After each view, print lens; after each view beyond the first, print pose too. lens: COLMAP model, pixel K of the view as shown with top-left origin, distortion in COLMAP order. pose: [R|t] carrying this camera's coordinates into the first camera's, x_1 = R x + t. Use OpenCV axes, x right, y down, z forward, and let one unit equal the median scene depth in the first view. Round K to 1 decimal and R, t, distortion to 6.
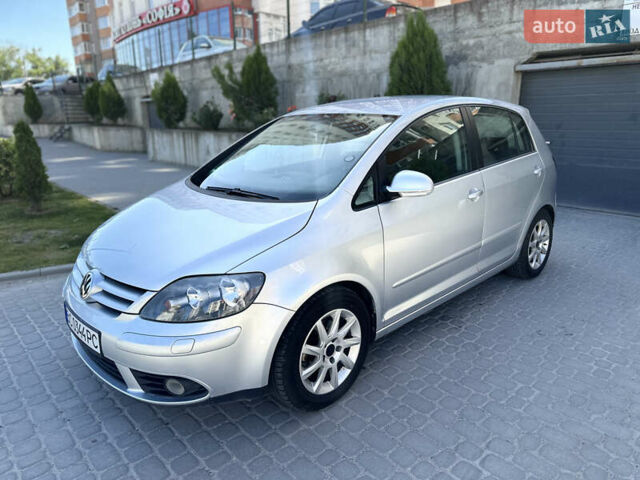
lens RADIAL K [[464.6, 0, 329.6], [0, 464.6, 254.9], [0, 0, 1]] dist [0.004400, -0.004063]
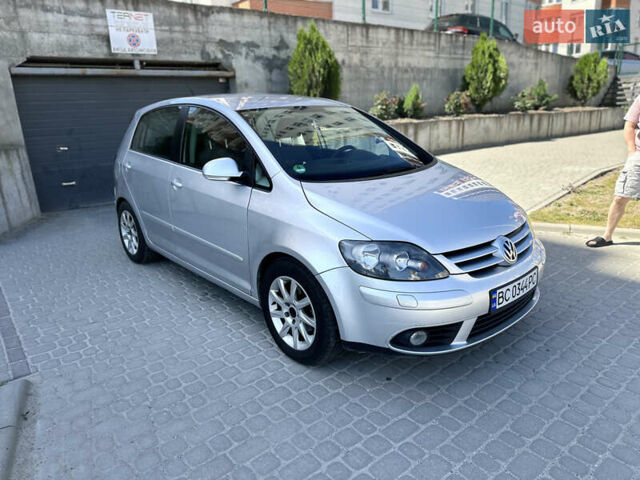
lens RADIAL K [[468.5, 0, 316.2], [0, 468.5, 254.8], [0, 0, 1]] dist [0.041120, -0.057316]
pose [[0.019757, -0.288419, 0.957300, -0.801348], [0.327646, 0.906481, 0.266346, -0.186404], [-0.944594, 0.308393, 0.112409, 0.654128]]
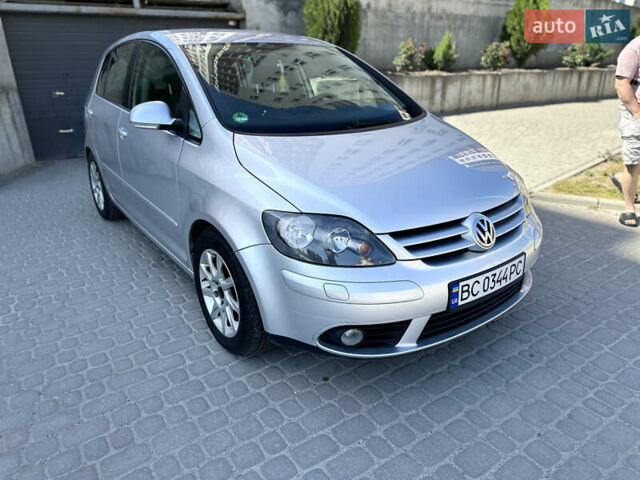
lens RADIAL K [[466.0, 0, 319.6], [0, 466.0, 251.5], [0, 0, 1]] dist [0.020705, -0.028293]
pose [[0.109811, -0.362494, 0.925494, -0.685978], [0.304933, 0.898511, 0.315745, -0.134834], [-0.946022, 0.247541, 0.209203, 0.558009]]
